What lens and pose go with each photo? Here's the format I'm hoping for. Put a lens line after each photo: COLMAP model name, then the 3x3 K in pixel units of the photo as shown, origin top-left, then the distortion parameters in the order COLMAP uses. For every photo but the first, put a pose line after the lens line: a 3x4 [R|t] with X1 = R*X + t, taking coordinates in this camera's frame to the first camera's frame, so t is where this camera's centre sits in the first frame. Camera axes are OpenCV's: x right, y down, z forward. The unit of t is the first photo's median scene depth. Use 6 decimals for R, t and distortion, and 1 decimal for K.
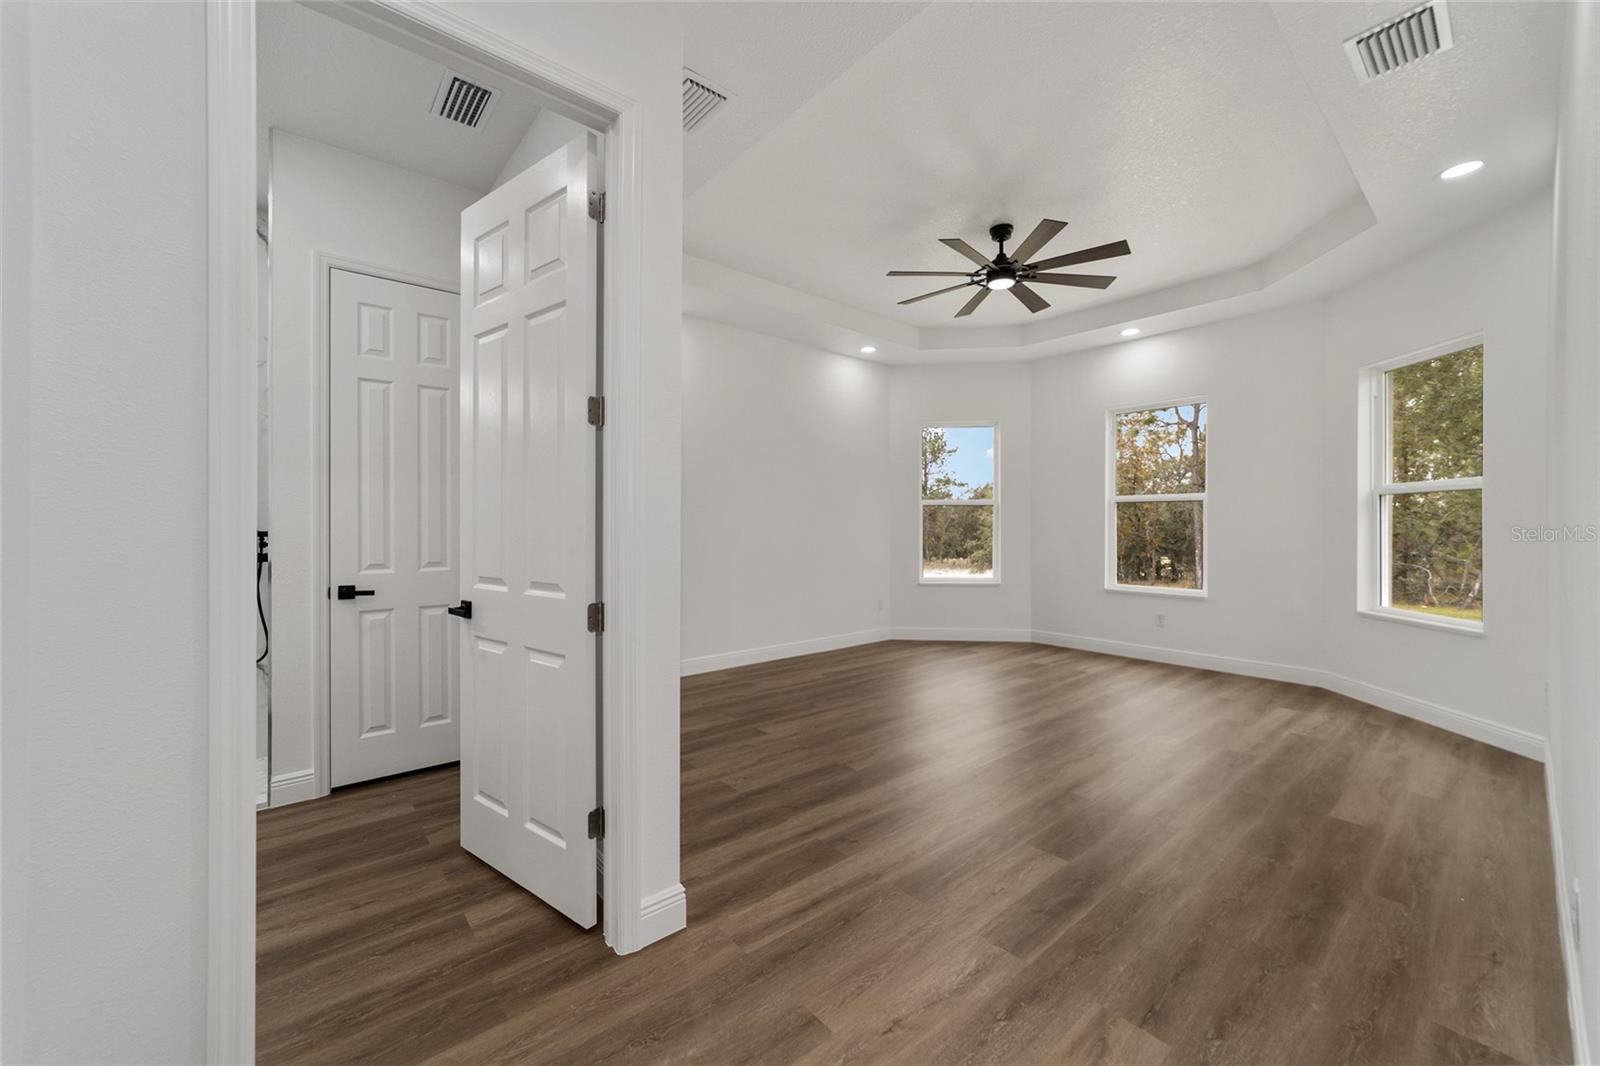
lens RADIAL K [[608.4, 0, 801.6], [0, 608.4, 528.7], [0, 0, 1]] dist [-0.007484, 0.000270]
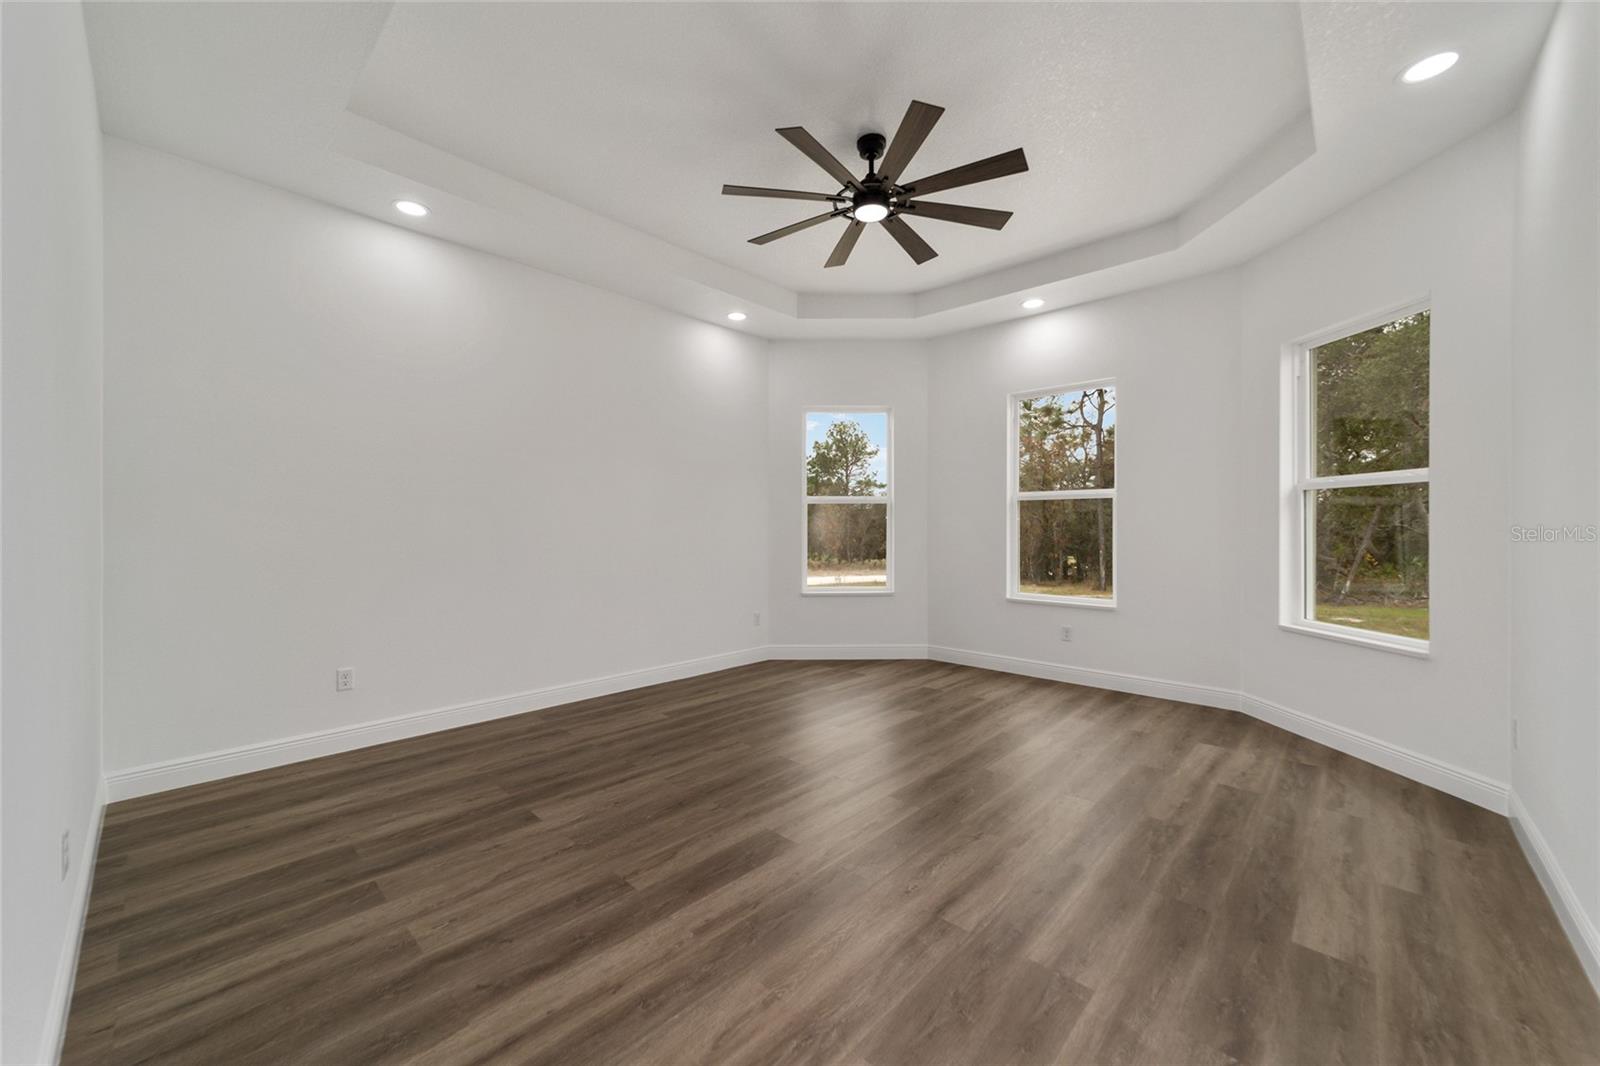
lens RADIAL K [[608.4, 0, 801.9], [0, 608.4, 526.4], [0, 0, 1]] dist [-0.007484, 0.000270]
pose [[0.992578, 0.001565, 0.121596, 0.148099], [-0.000862, 0.999983, -0.005834, -0.000037], [-0.121603, 0.005686, 0.992563, 0.245794]]
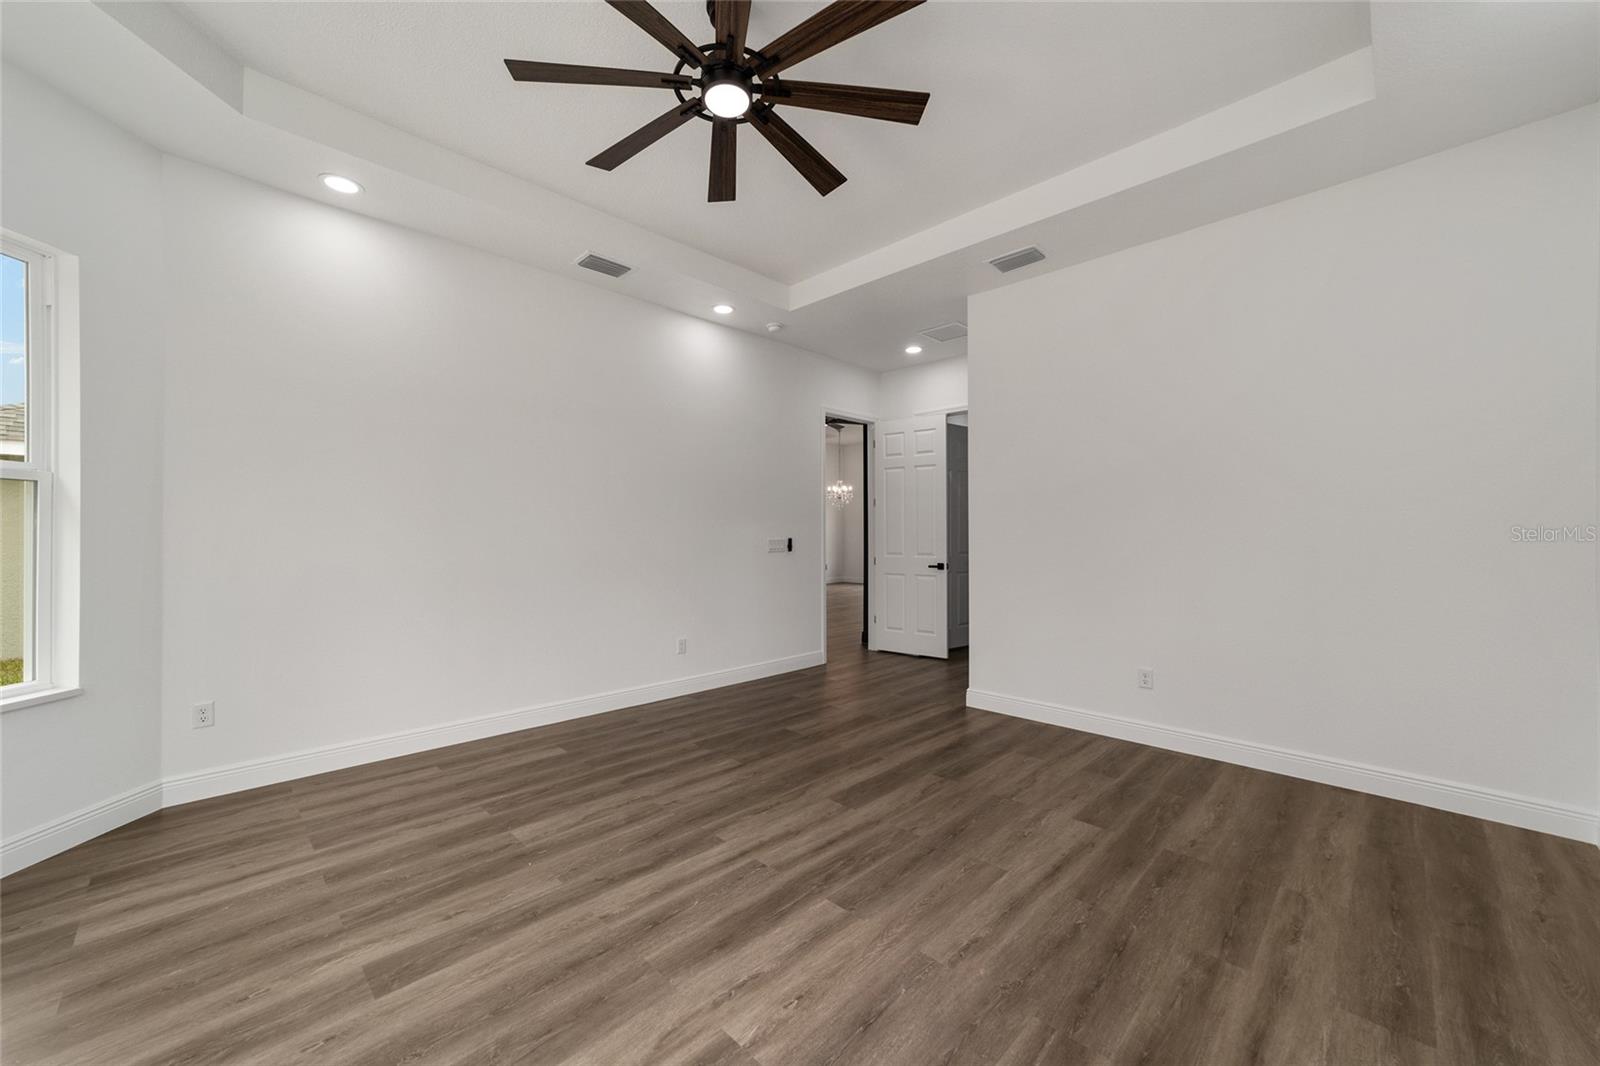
lens RADIAL K [[643.6, 0, 797.0], [0, 643.6, 532.9], [0, 0, 1]] dist [0.000773, 0.000086]
pose [[-0.996345, 0.000171, -0.085423, 0.320848], [0.000080, 0.999999, 0.001061, -0.008834], [0.085423, 0.001051, -0.996344, 1.623895]]
